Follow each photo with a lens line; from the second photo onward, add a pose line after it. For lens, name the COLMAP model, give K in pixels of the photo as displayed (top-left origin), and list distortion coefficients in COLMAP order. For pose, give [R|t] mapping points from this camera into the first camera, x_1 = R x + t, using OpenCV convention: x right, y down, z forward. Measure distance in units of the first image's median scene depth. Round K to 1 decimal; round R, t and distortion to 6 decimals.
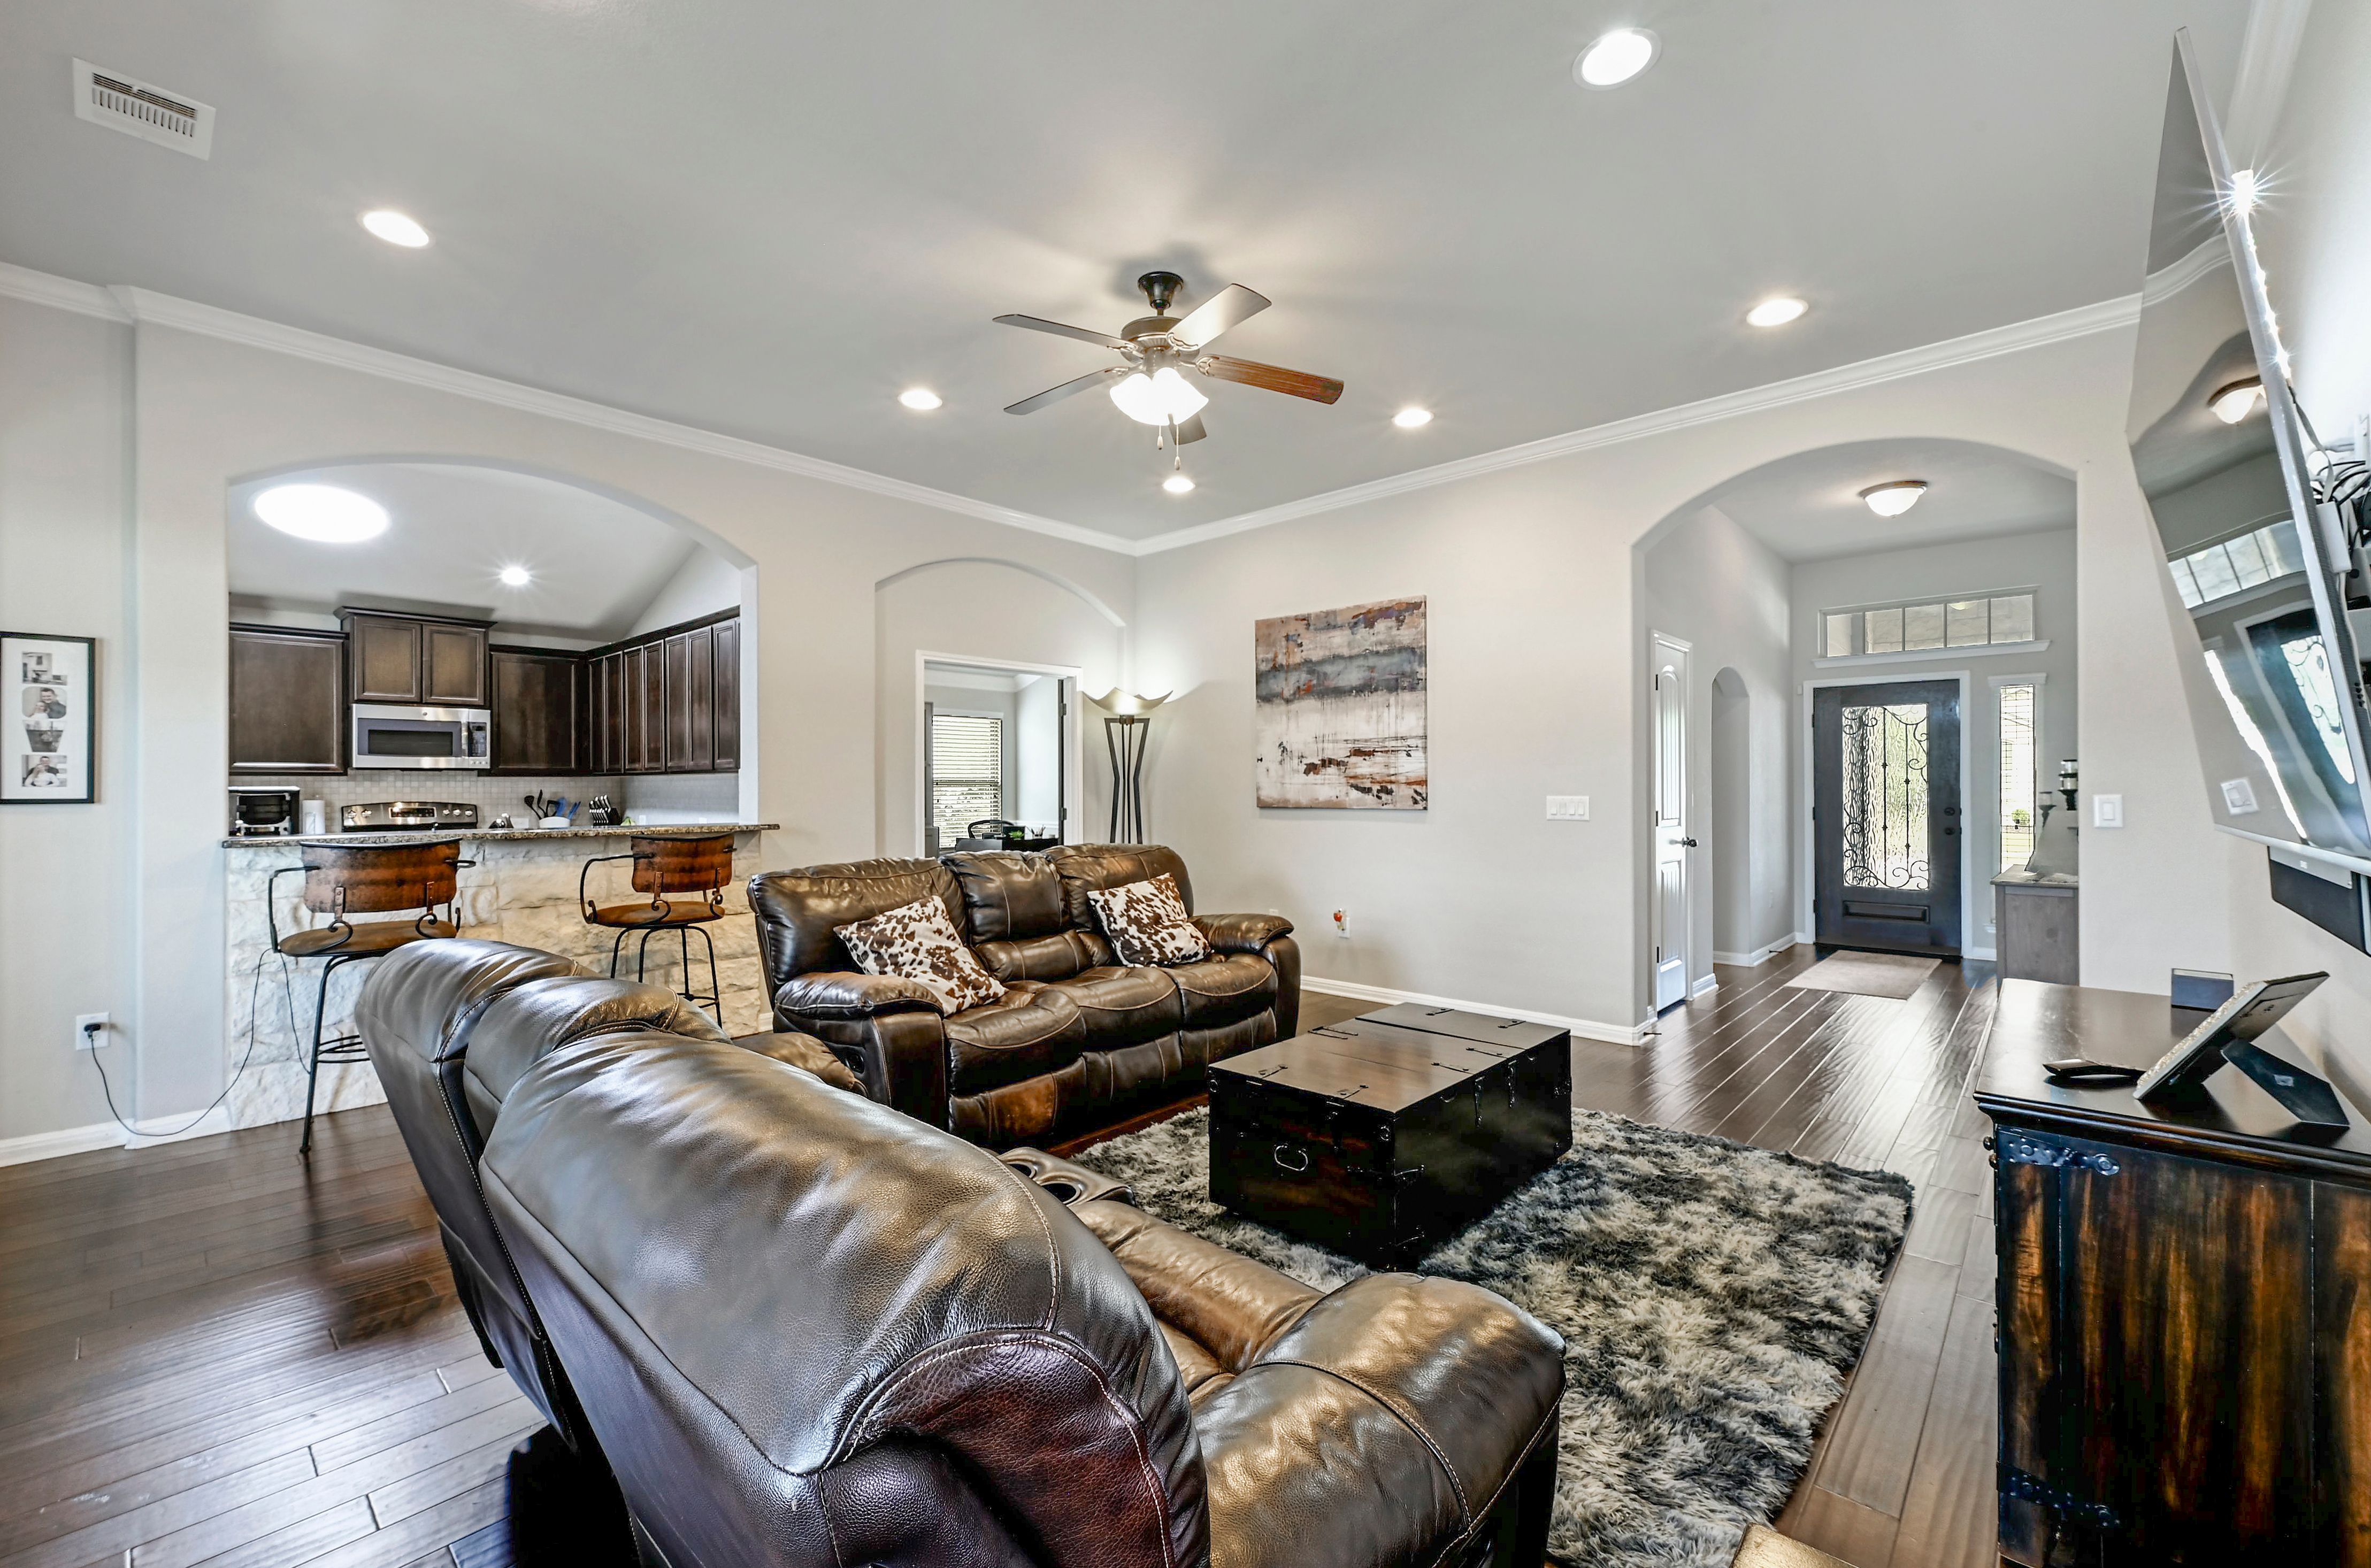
lens RADIAL K [[973.2, 0, 1172.5], [0, 973.2, 784.6], [0, 0, 1]] dist [0.002193, 0.000127]
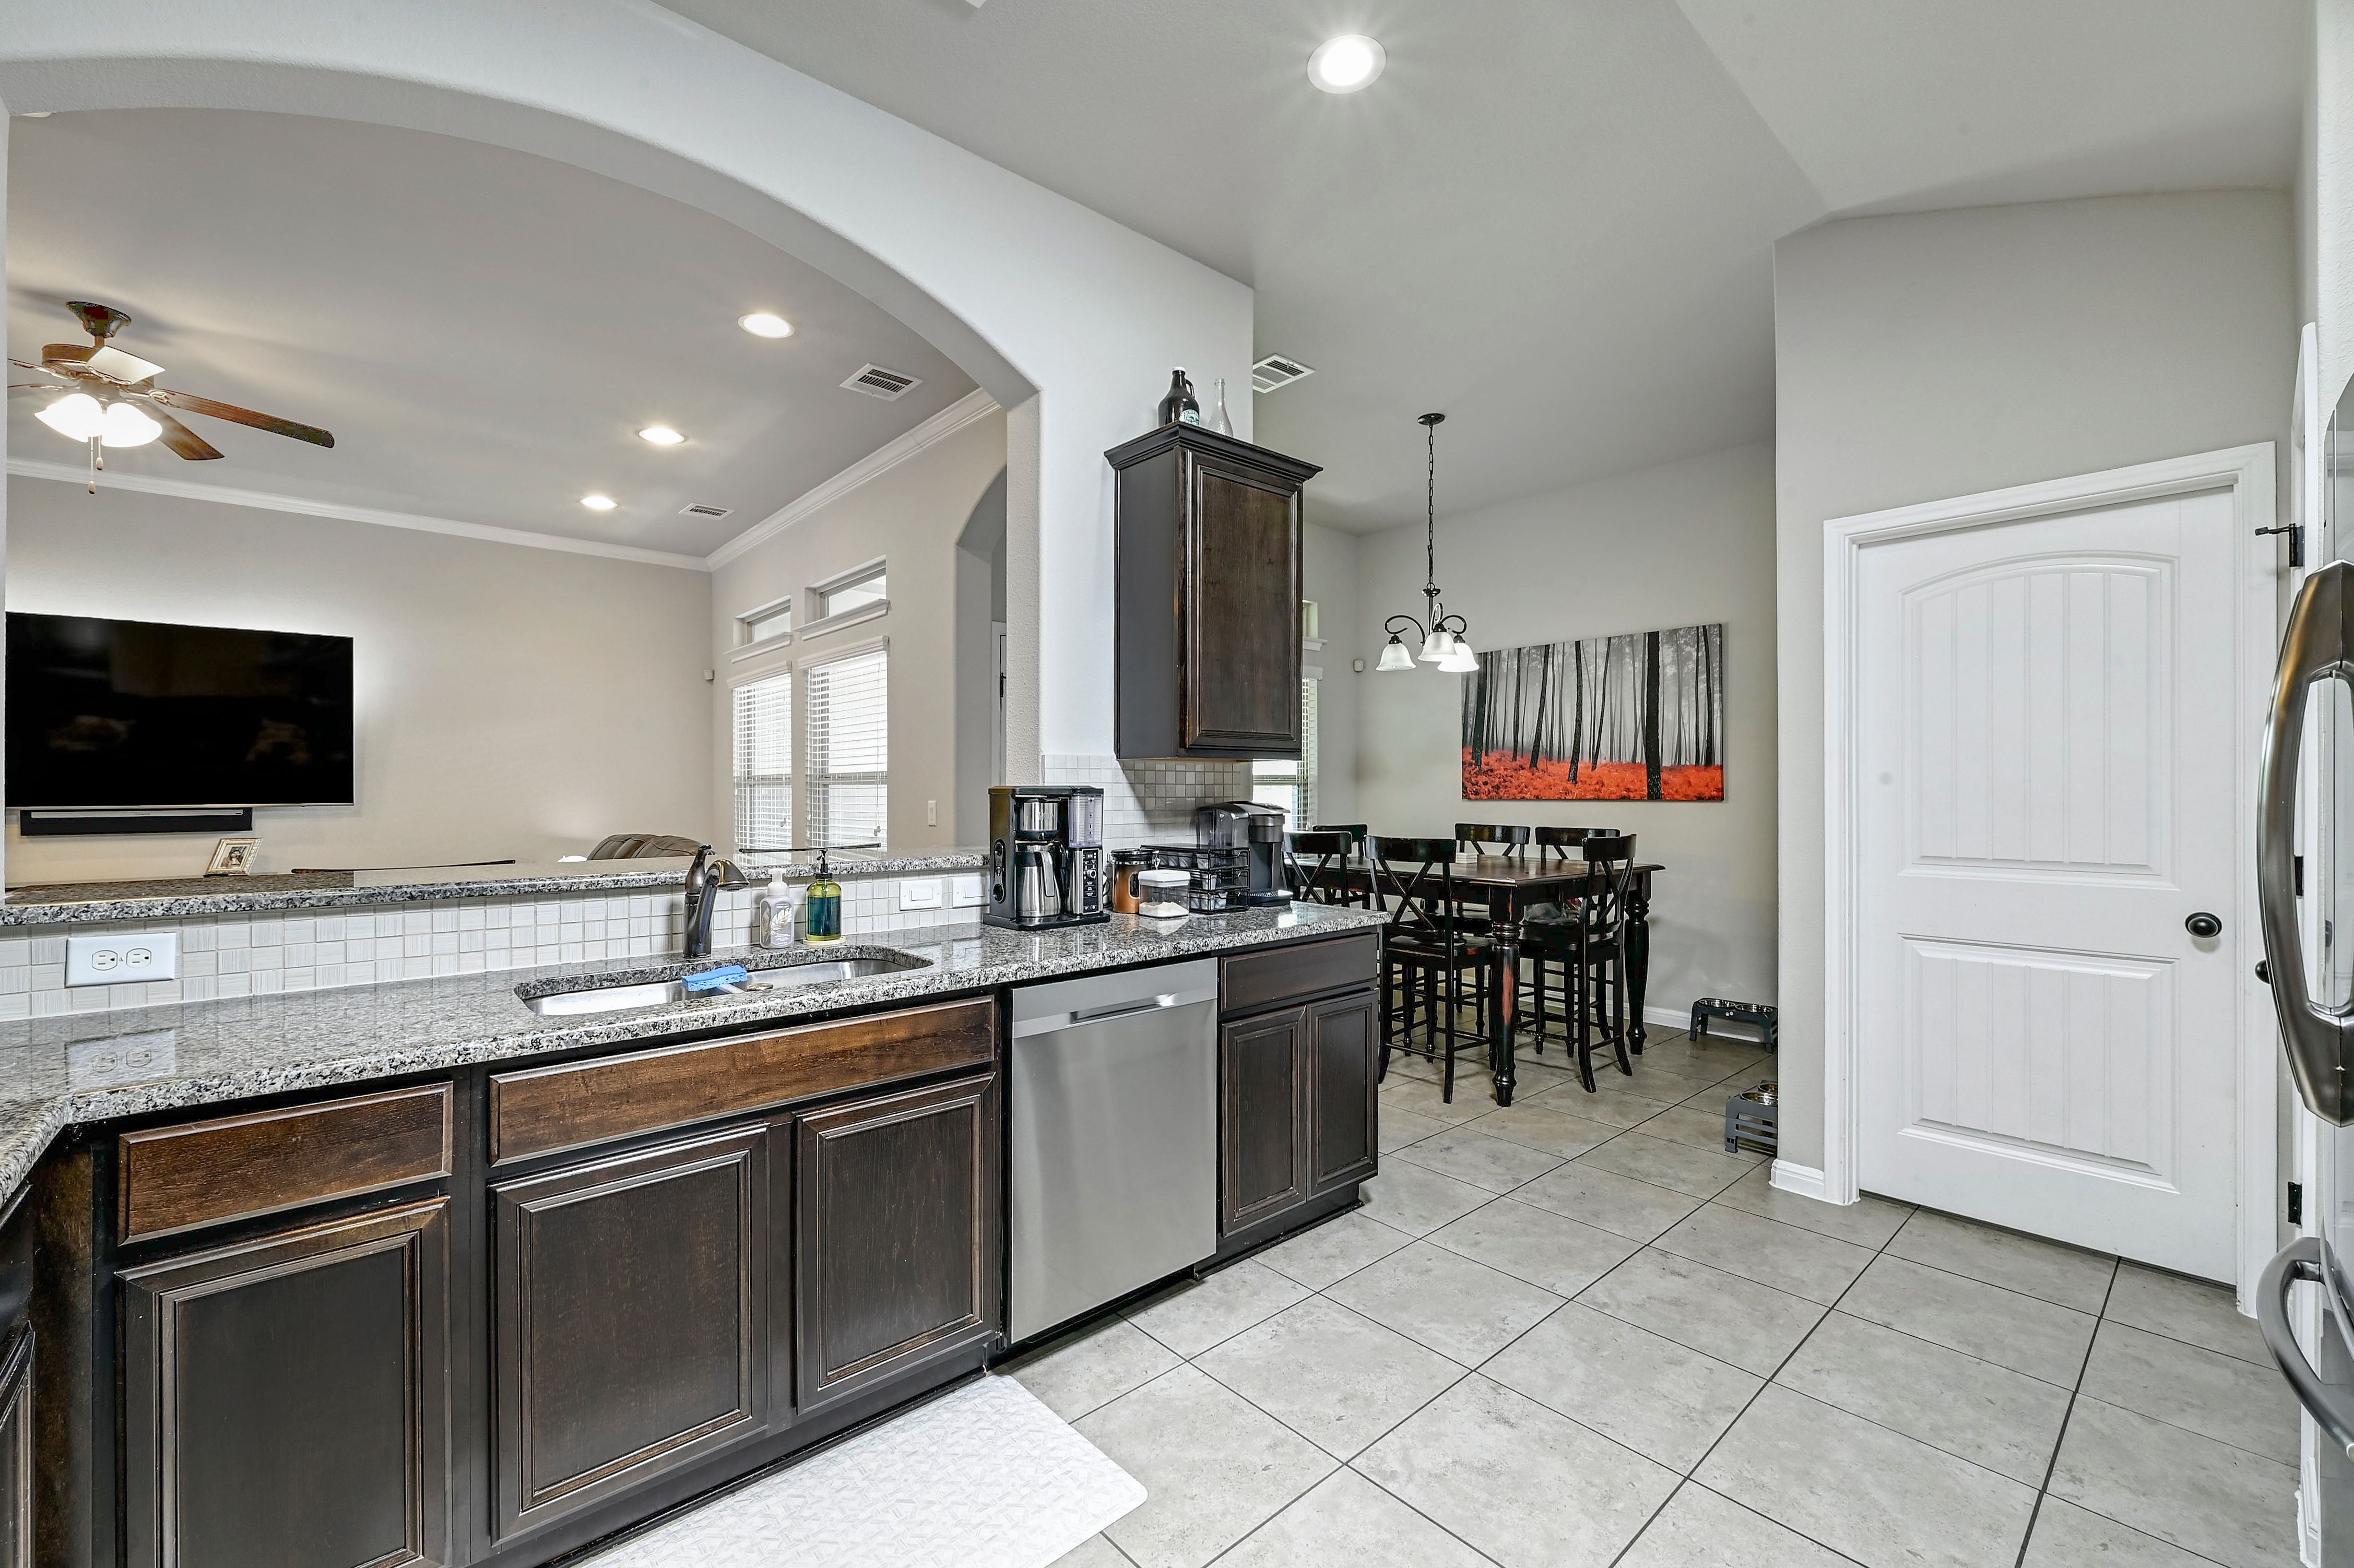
lens RADIAL K [[968.7, 0, 1177.0], [0, 968.7, 784.0], [0, 0, 1]] dist [-0.000833, -0.000089]
pose [[-0.995012, 0.003430, 0.099695, -0.752622], [0.002656, 0.999965, -0.007894, 0.004770], [-0.099718, -0.007590, -0.994987, 1.130966]]
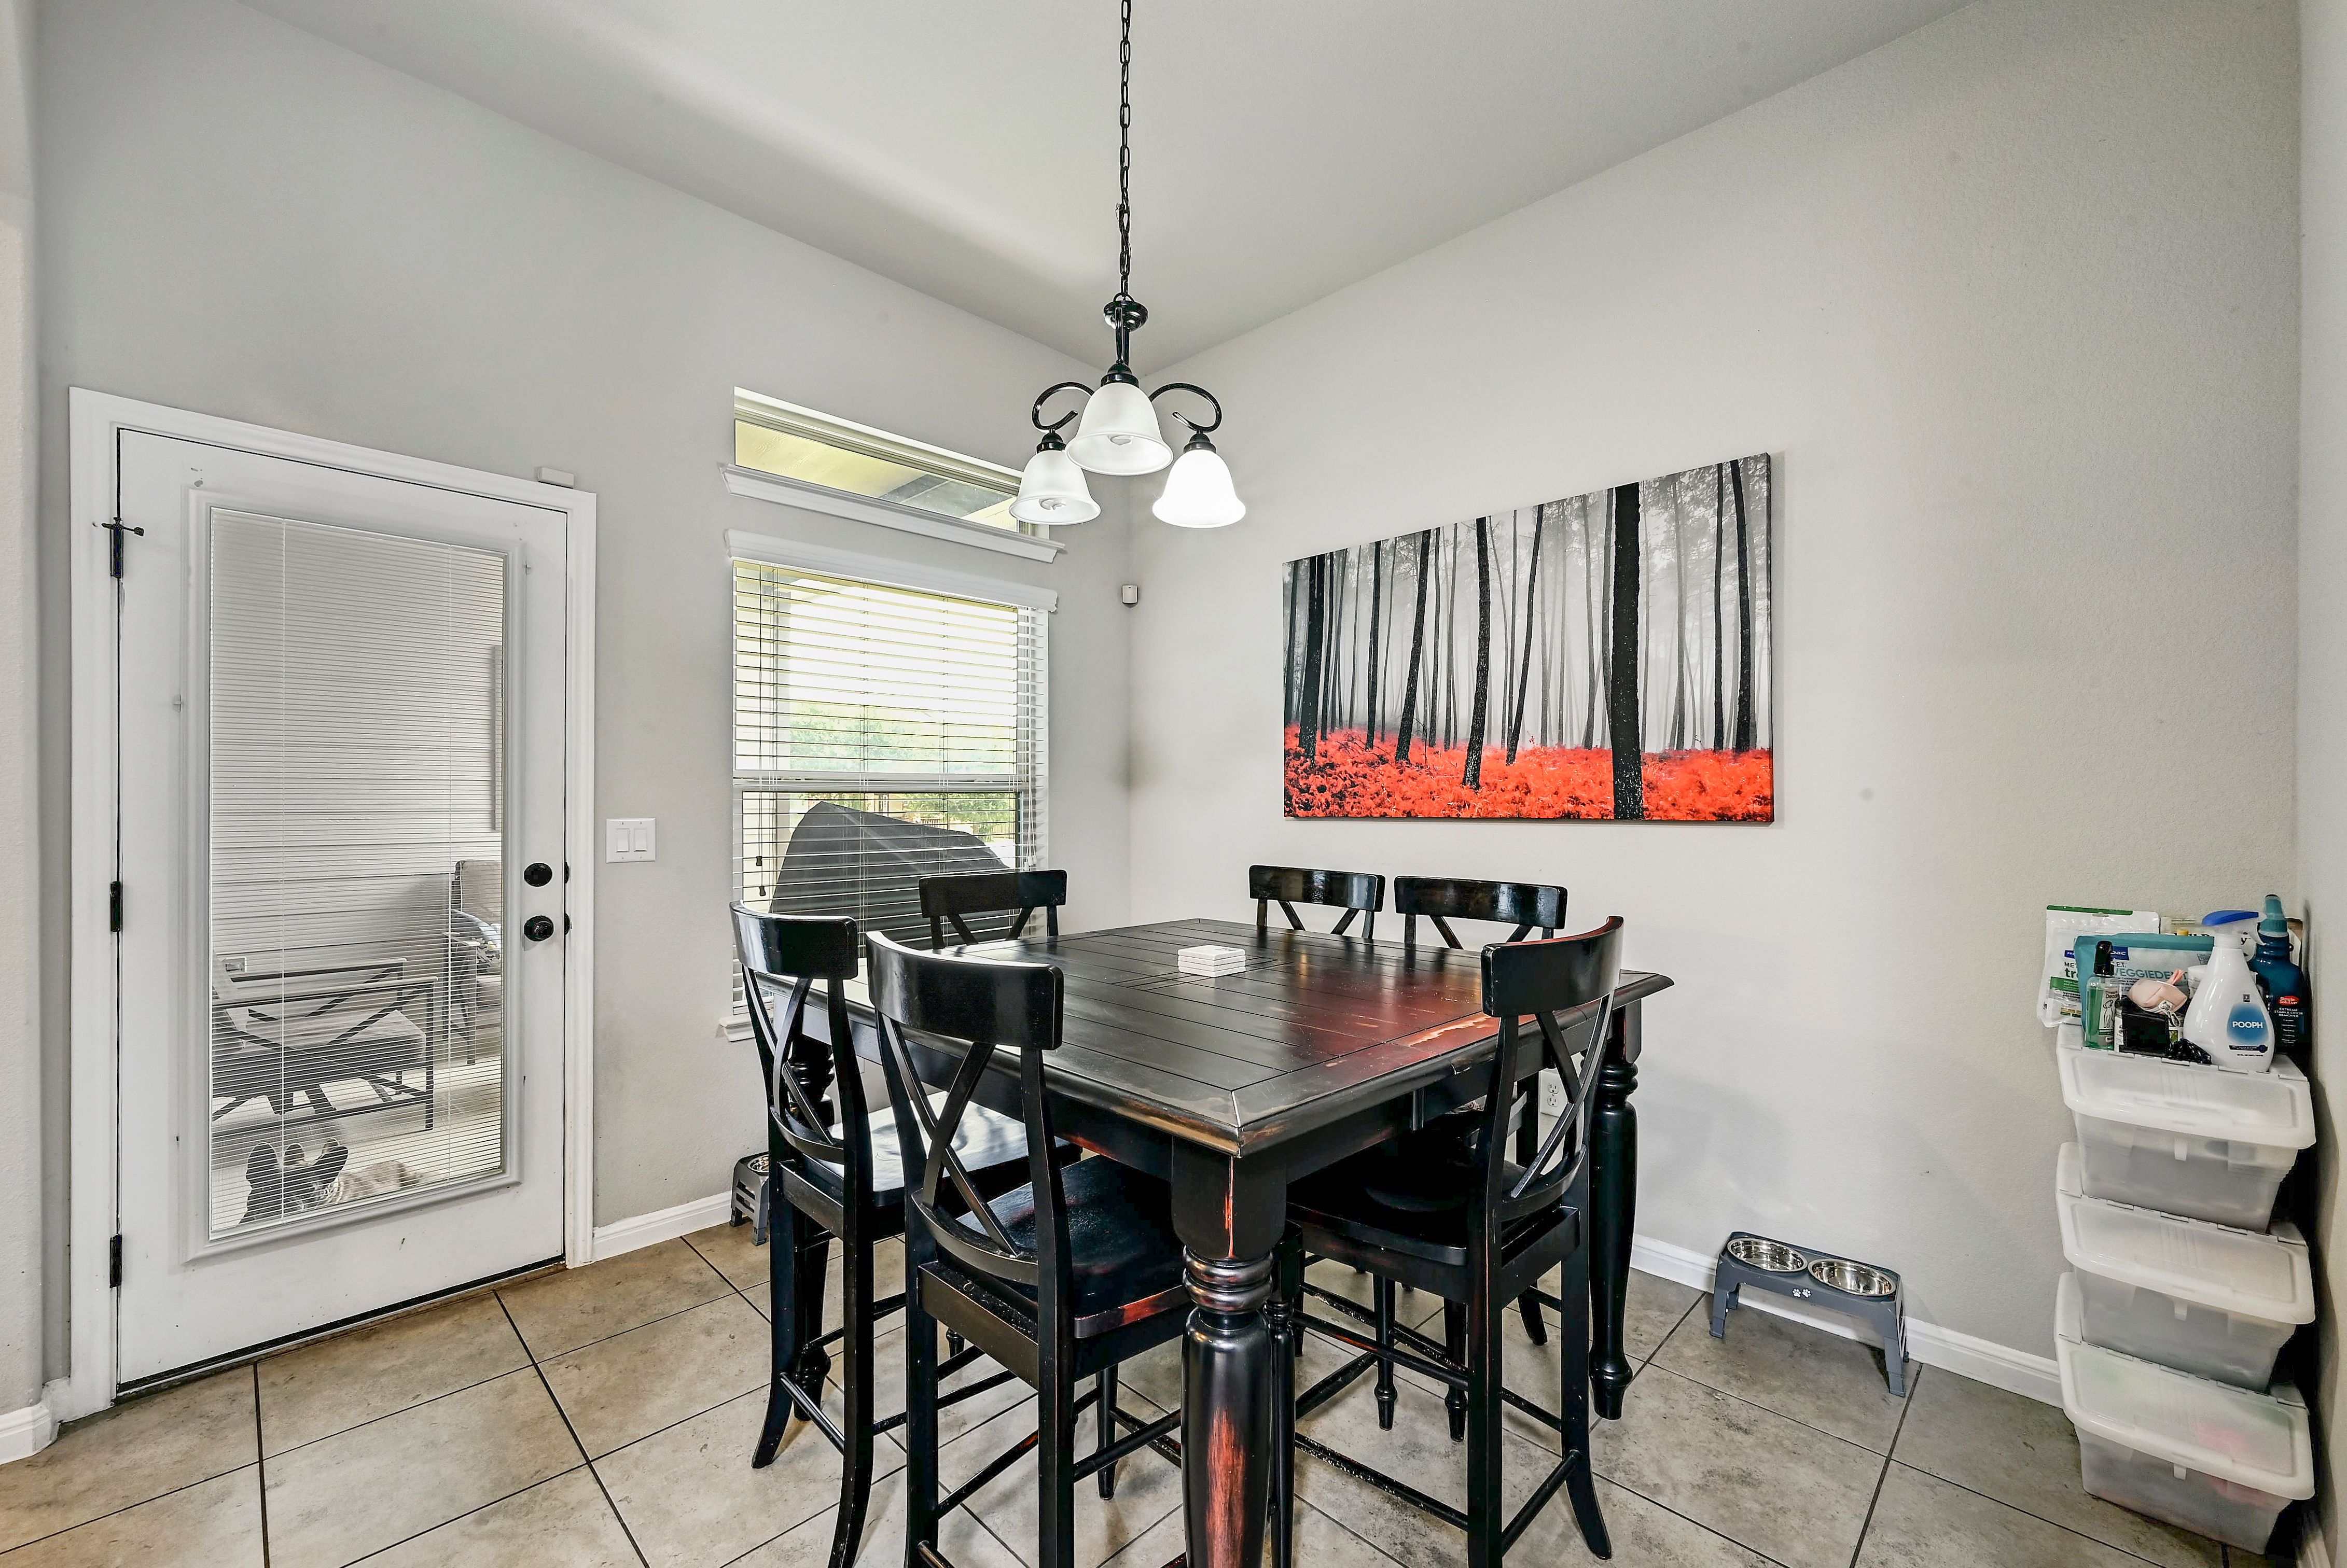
lens RADIAL K [[947.0, 0, 1178.3], [0, 947.0, 799.6], [0, 0, 1]] dist [-0.001254, -0.000151]
pose [[-0.999602, 0.004278, 0.027876, -0.907930], [0.004214, 0.999988, -0.002354, 0.004048], [-0.027885, -0.002235, -0.999609, 0.634495]]
